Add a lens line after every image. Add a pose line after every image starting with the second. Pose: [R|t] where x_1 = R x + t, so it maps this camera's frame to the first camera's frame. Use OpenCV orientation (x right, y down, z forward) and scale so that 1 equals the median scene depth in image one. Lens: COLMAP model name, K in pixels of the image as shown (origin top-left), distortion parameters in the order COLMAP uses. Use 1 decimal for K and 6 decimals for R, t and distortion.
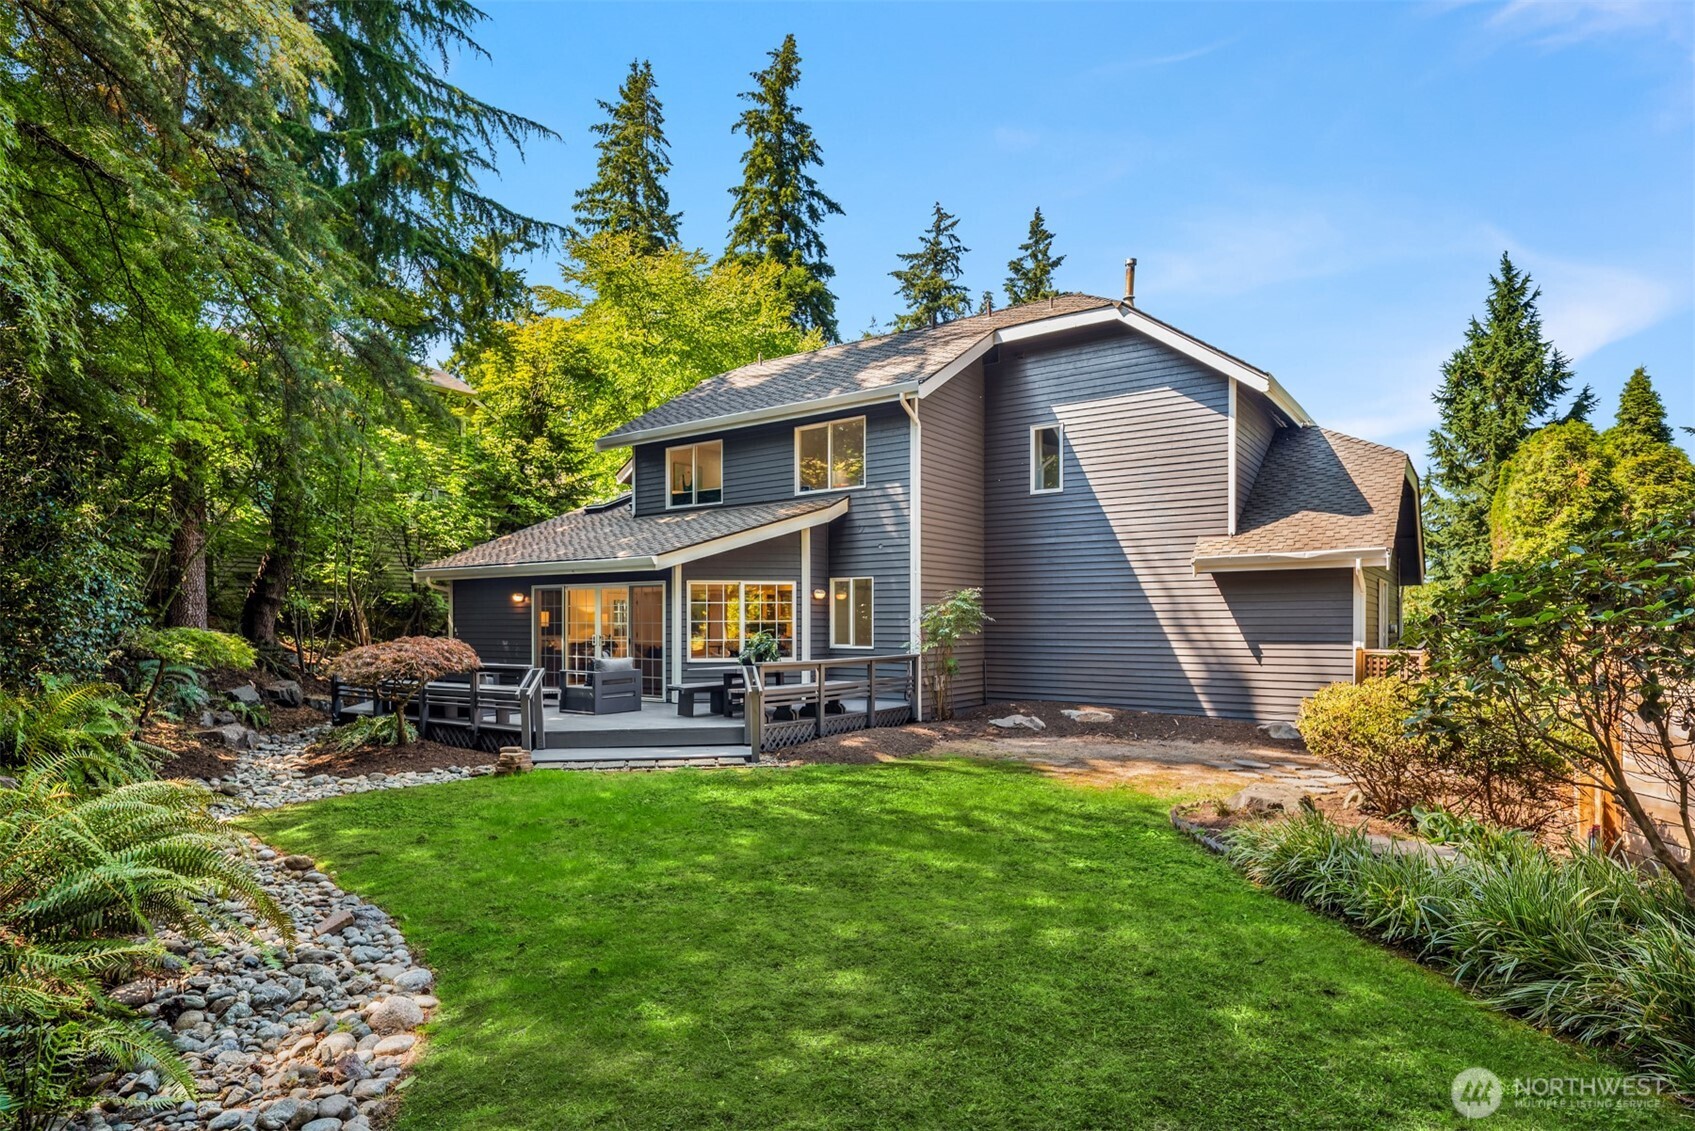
lens RADIAL K [[920.9, 0, 846.5], [0, 920.9, 611.9], [0, 0, 1]] dist [-0.002110, -0.000213]
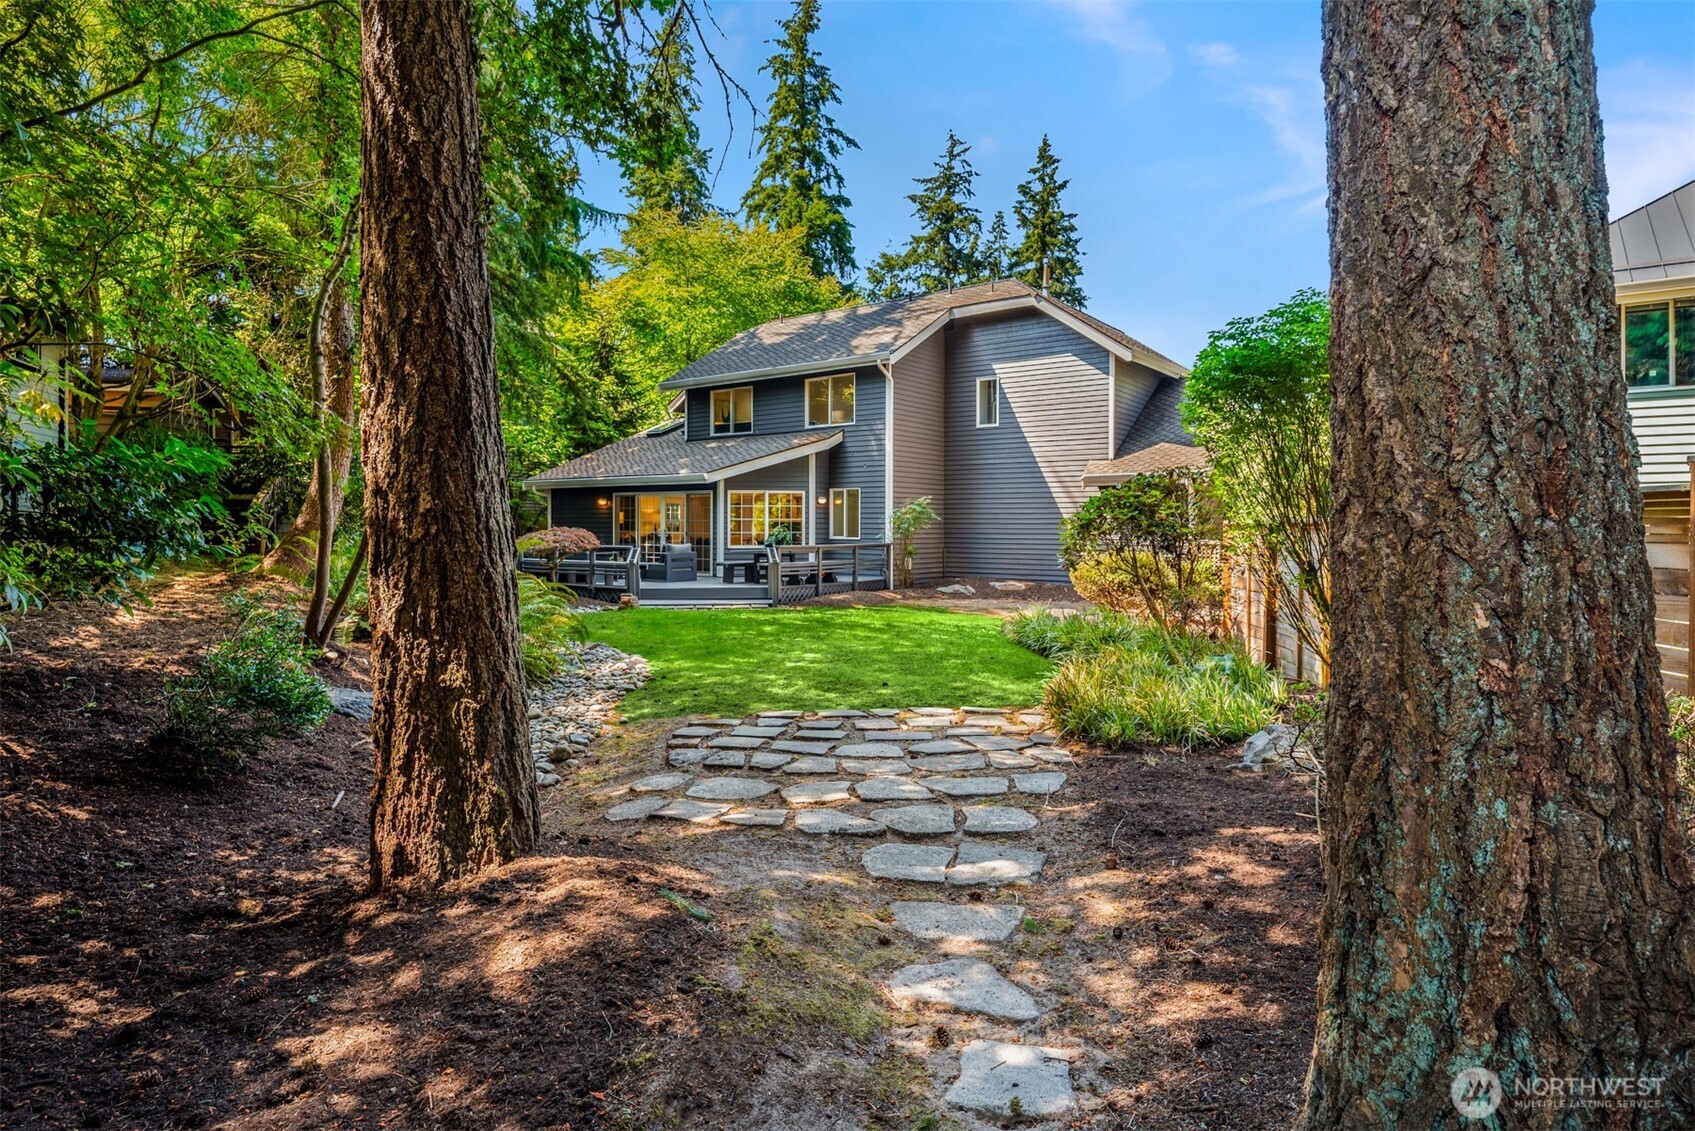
lens RADIAL K [[913.2, 0, 848.3], [0, 913.2, 516.3], [0, 0, 1]] dist [0.000412, 0.000037]
pose [[0.999716, 0.003194, -0.023625, 0.036959], [-0.003132, 0.999992, 0.002652, 0.001169], [0.023633, -0.002577, 0.999717, -0.326969]]
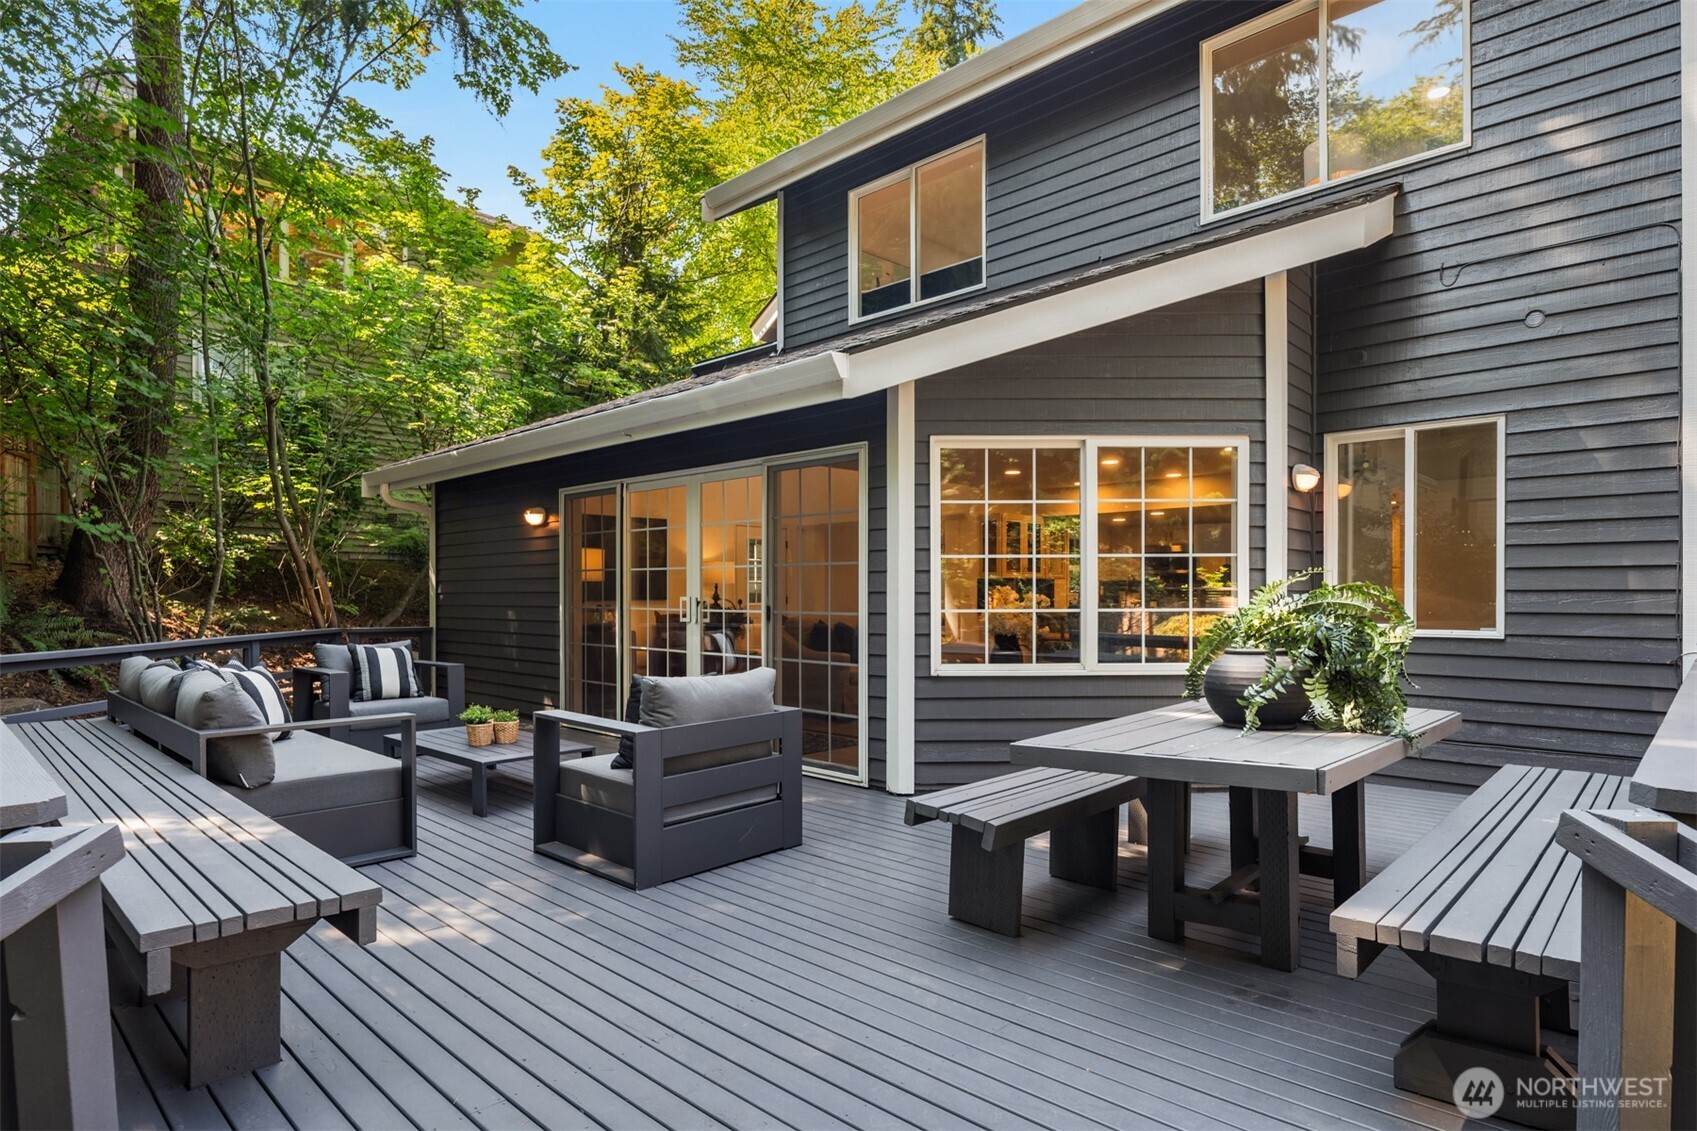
lens RADIAL K [[922.0, 0, 847.5], [0, 922.0, 611.9], [0, 0, 1]] dist [-0.002110, -0.000213]
pose [[0.987480, 0.004231, -0.157686, -0.123321], [0.000917, 0.999470, 0.032555, 0.016394], [0.157740, -0.032292, 0.986953, 0.541745]]
